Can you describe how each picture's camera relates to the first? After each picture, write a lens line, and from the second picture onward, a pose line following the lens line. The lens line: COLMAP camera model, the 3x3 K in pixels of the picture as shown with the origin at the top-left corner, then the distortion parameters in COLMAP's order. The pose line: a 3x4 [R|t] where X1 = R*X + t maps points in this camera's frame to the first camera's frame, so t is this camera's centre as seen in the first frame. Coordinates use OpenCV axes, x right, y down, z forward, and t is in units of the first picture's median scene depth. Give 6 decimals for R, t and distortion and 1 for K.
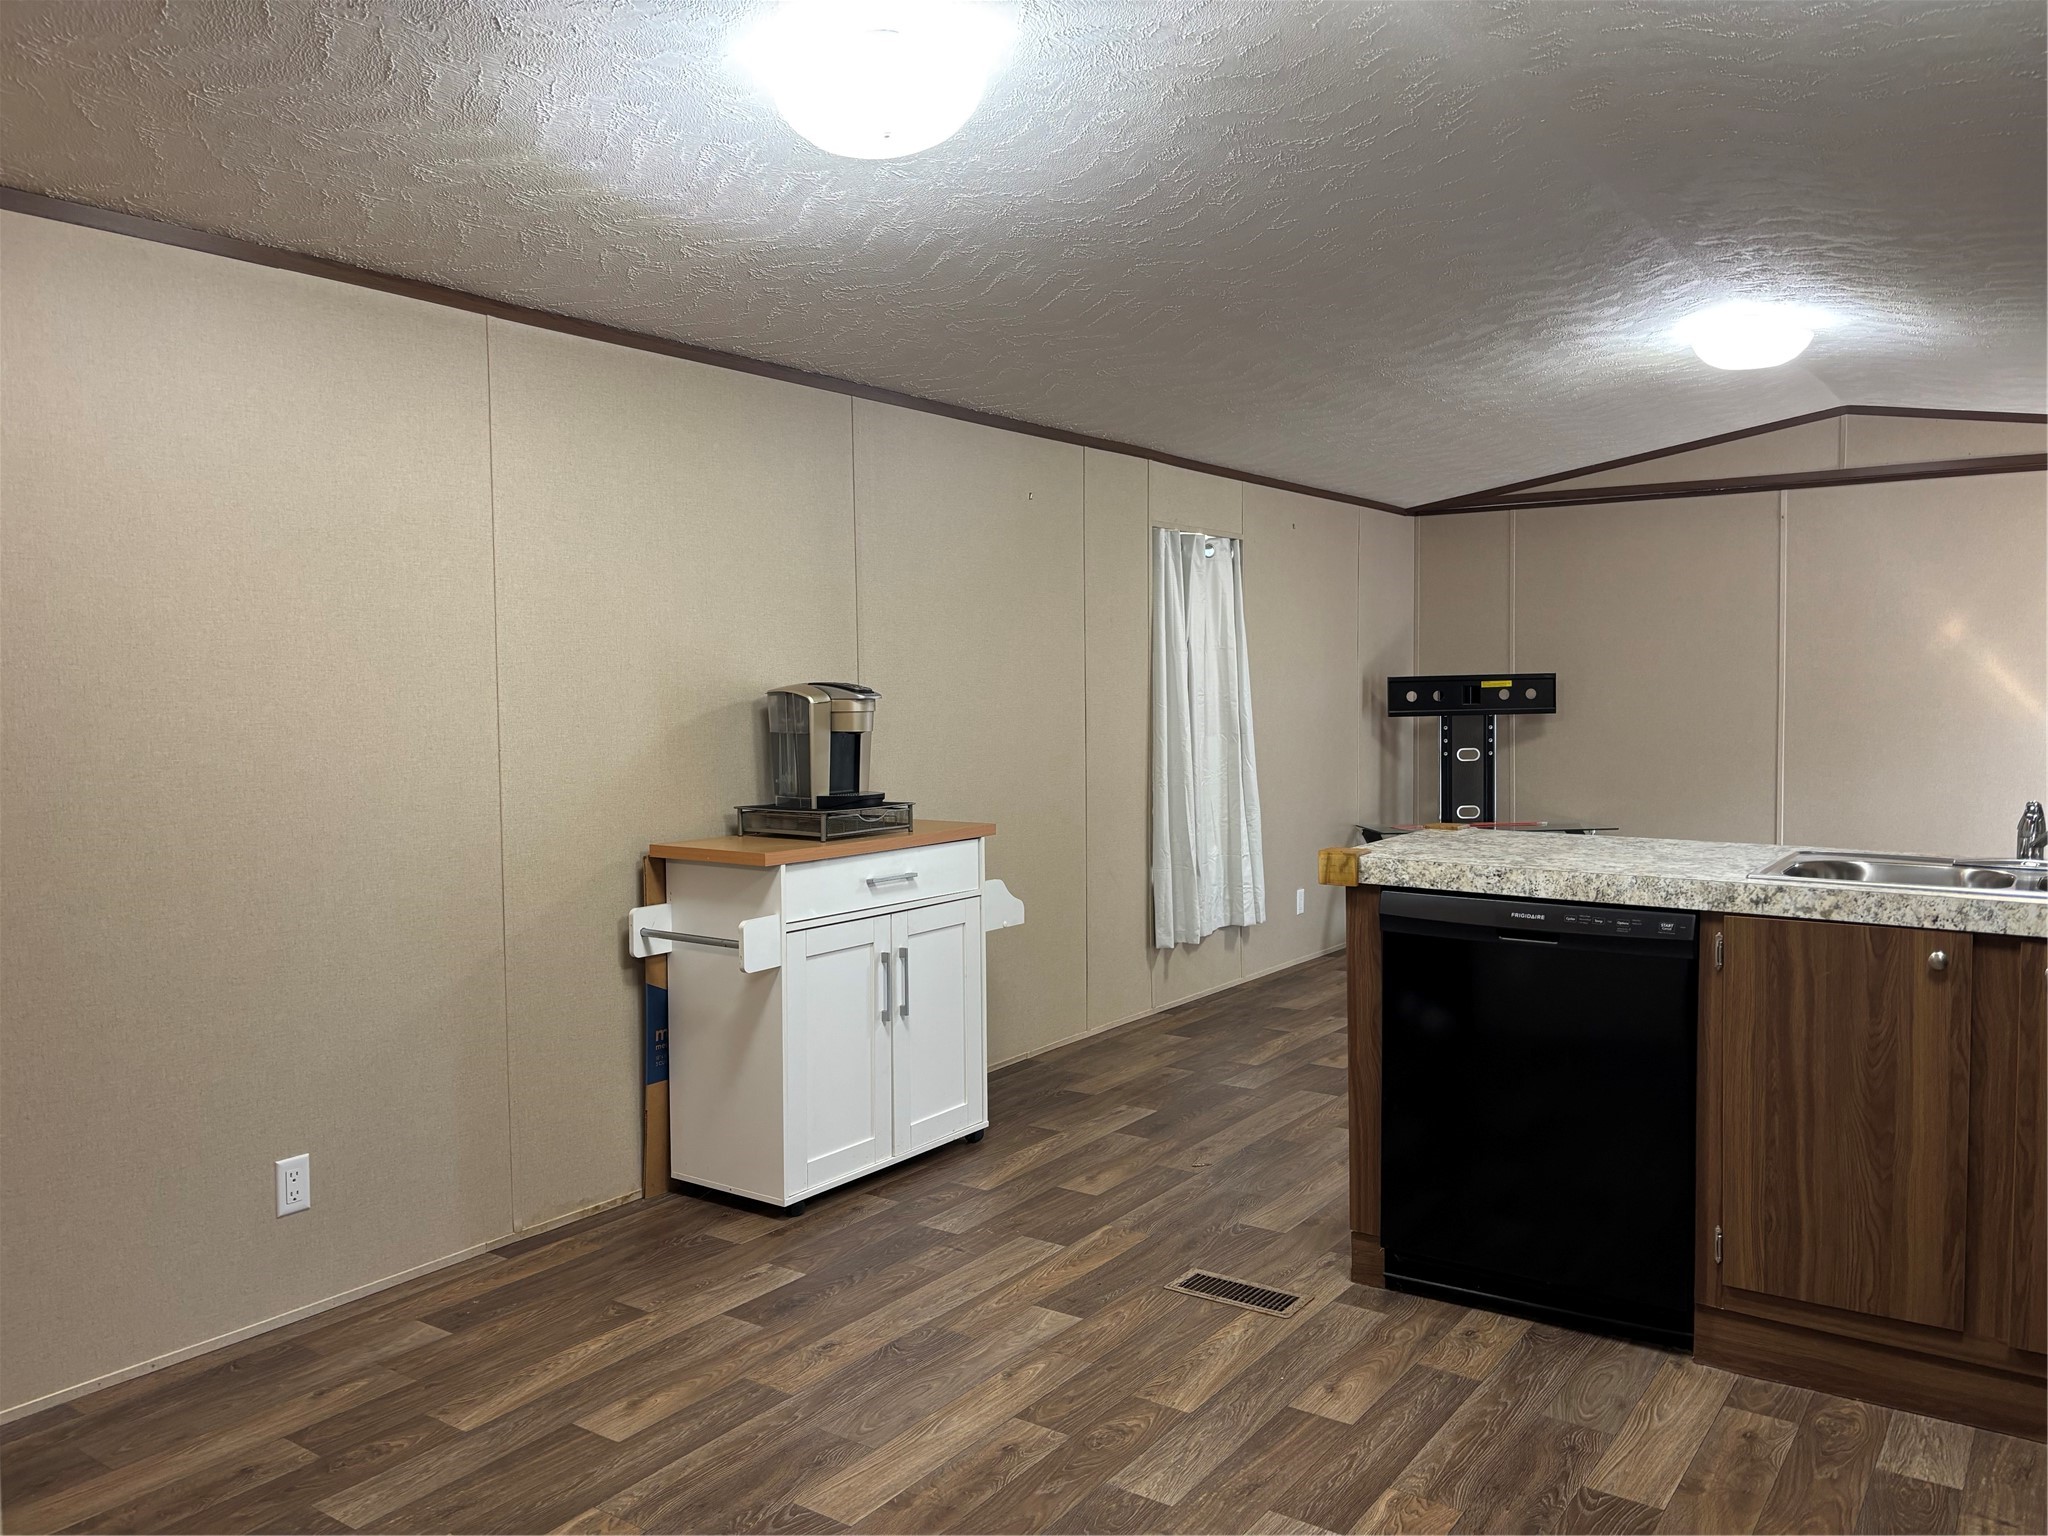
lens RADIAL K [[1554.3, 0, 1032.9], [0, 1554.3, 772.9], [0, 0, 1]] dist [0.073880, -0.076289]
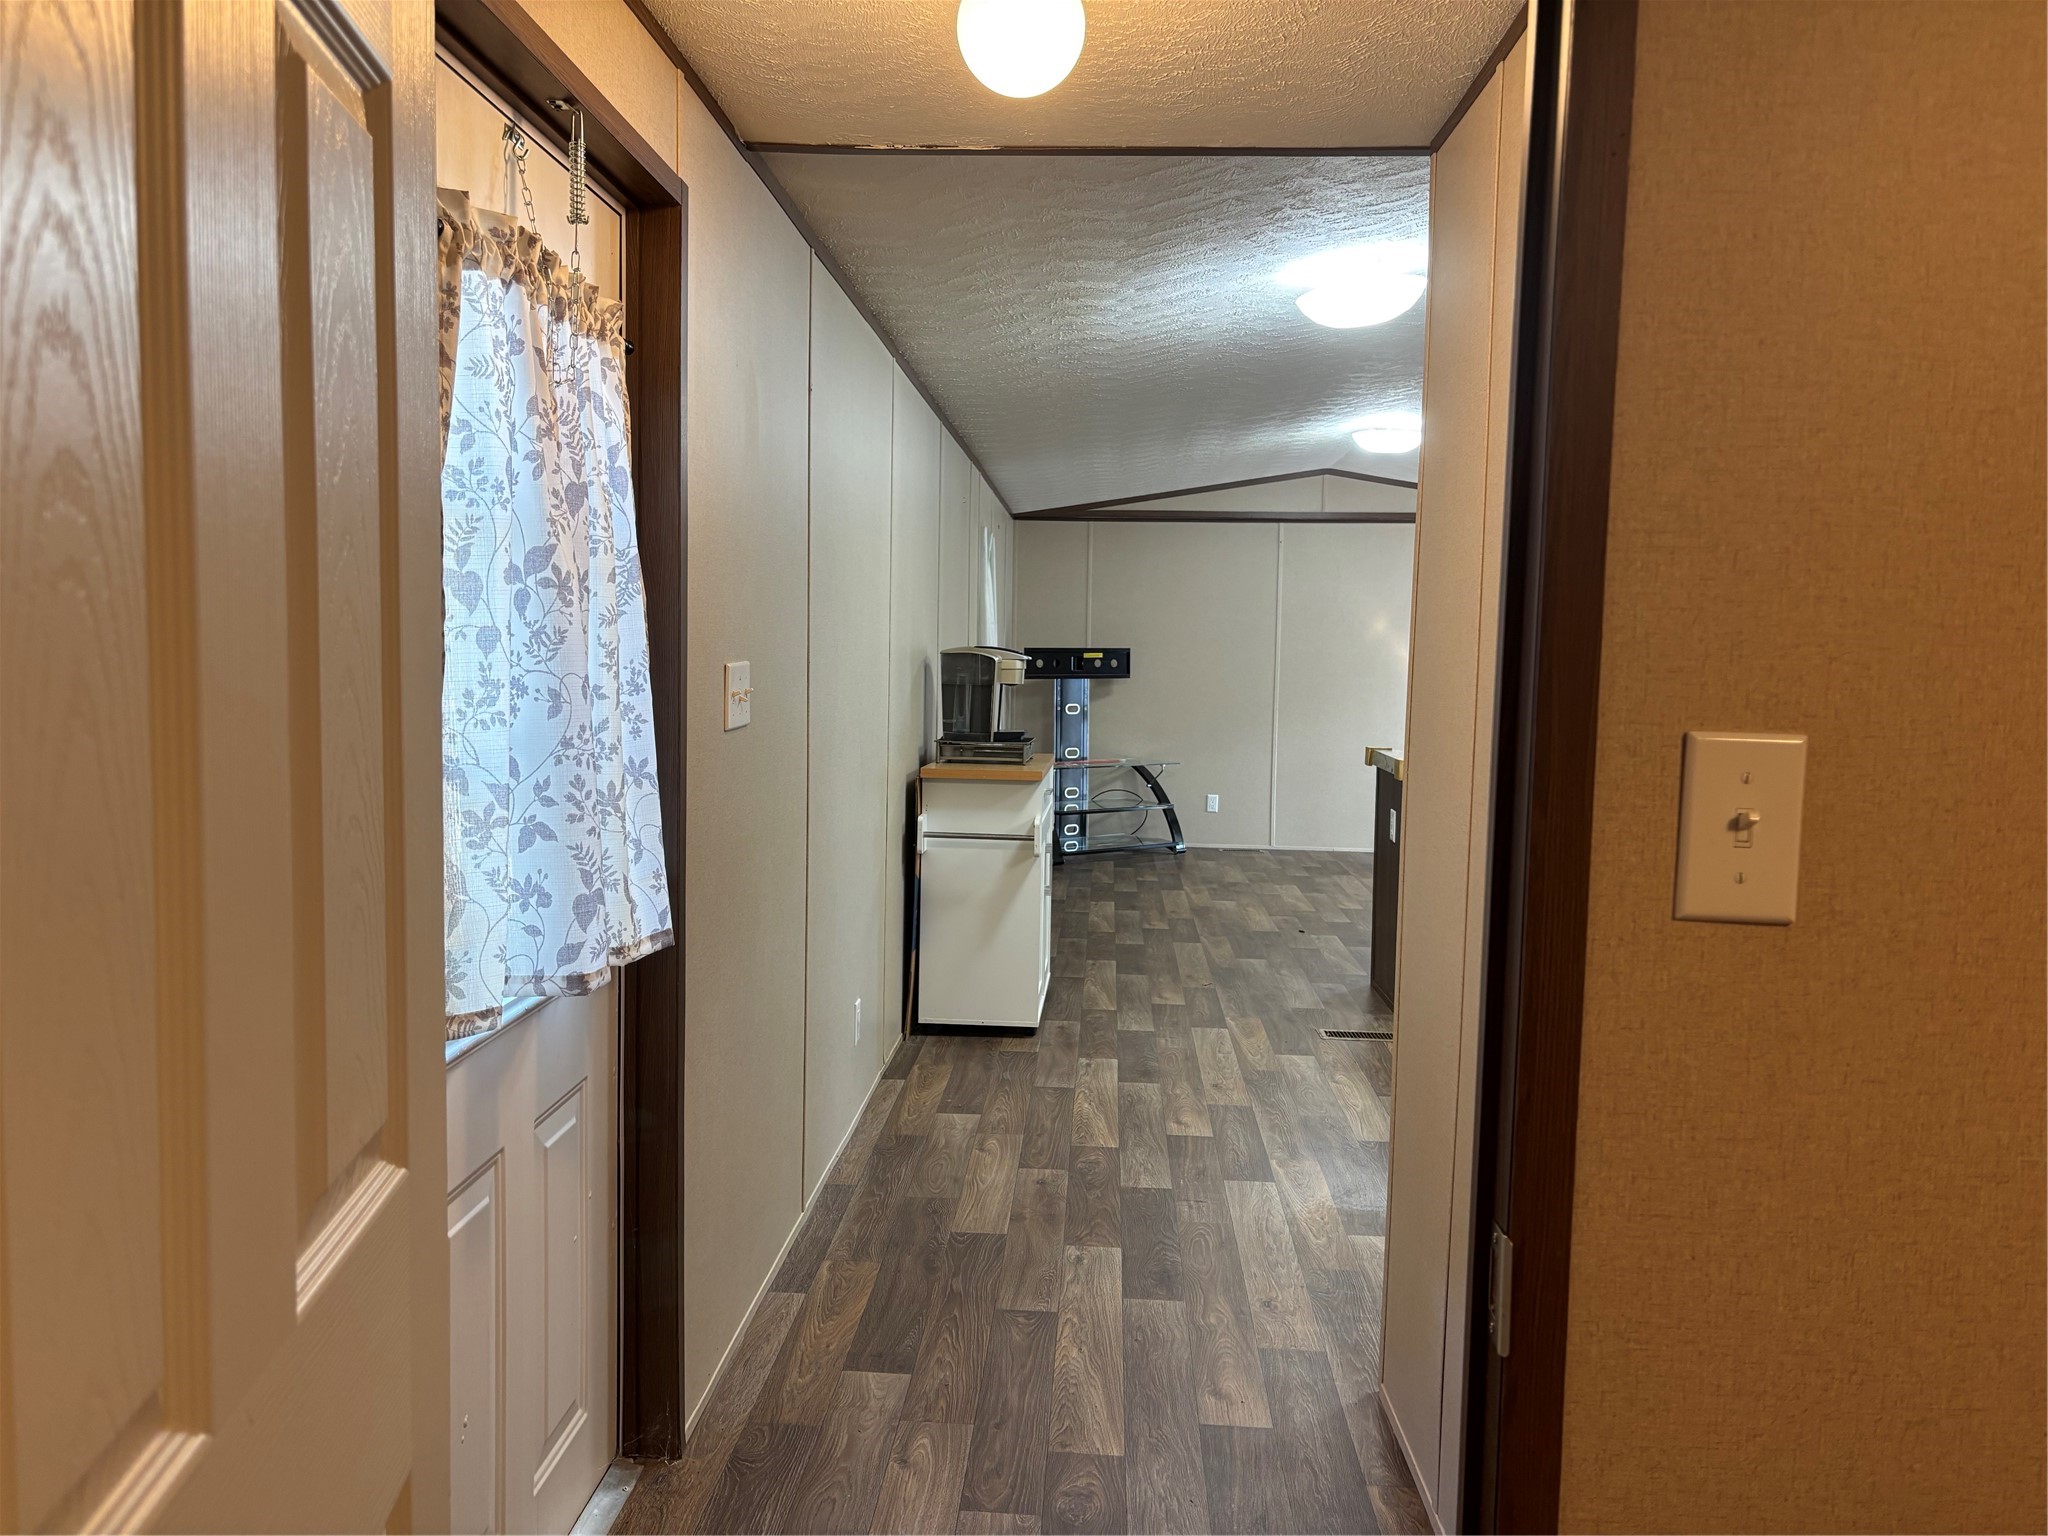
lens RADIAL K [[1554.3, 0, 1039.1], [0, 1554.3, 765.3], [0, 0, 1]] dist [0.073880, -0.076289]
pose [[0.841631, -0.014901, 0.539847, -1.024609], [0.009251, 0.999870, 0.013177, 0.039842], [-0.539973, -0.006096, 0.841660, -0.144485]]
